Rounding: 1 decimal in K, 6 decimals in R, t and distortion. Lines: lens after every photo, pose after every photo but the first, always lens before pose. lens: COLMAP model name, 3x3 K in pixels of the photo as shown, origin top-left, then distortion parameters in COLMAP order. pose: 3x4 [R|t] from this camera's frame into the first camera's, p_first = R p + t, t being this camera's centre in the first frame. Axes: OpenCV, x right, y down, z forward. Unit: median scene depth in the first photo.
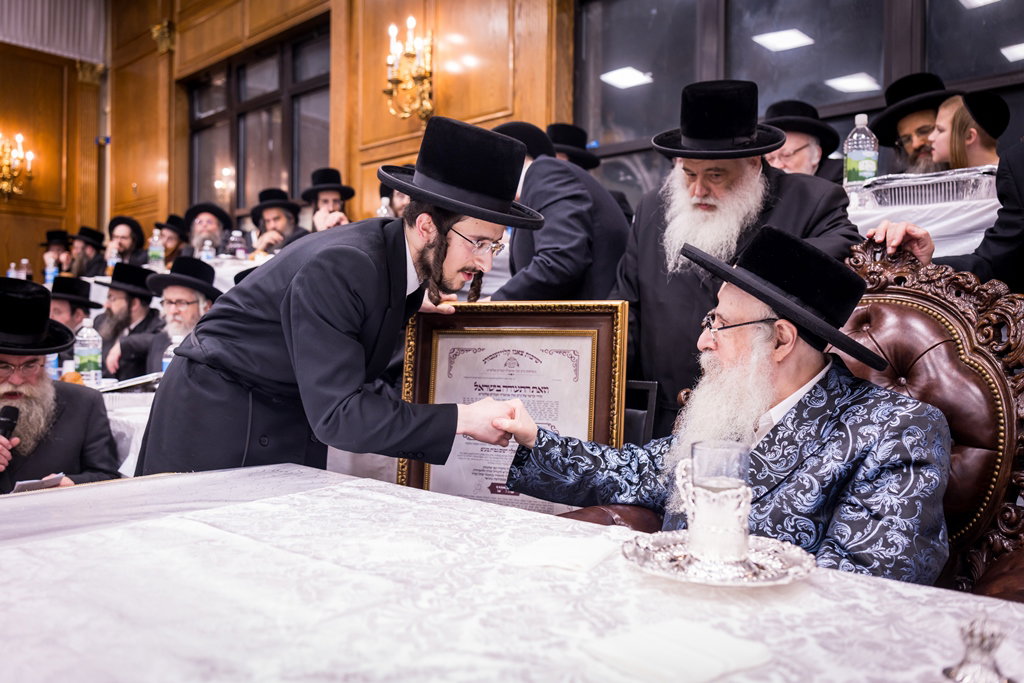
lens RADIAL K [[844.7, 0, 534.5], [0, 844.7, 326.0], [0, 0, 1]] dist [0.005151, -0.026574]
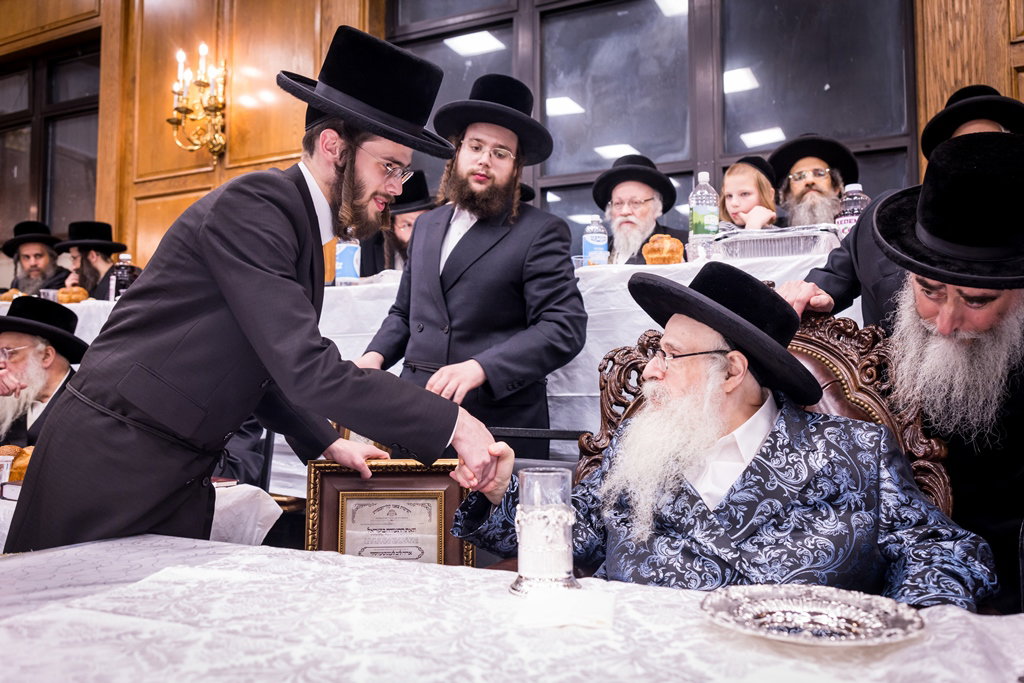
lens RADIAL K [[844.7, 0, 523.0], [0, 844.7, 332.8], [0, 0, 1]] dist [0.005151, -0.026574]
pose [[0.956770, 0.009411, 0.290694, -0.136859], [0.007315, 0.998382, -0.056397, 0.009369], [-0.290755, 0.056085, 0.955152, 0.058866]]
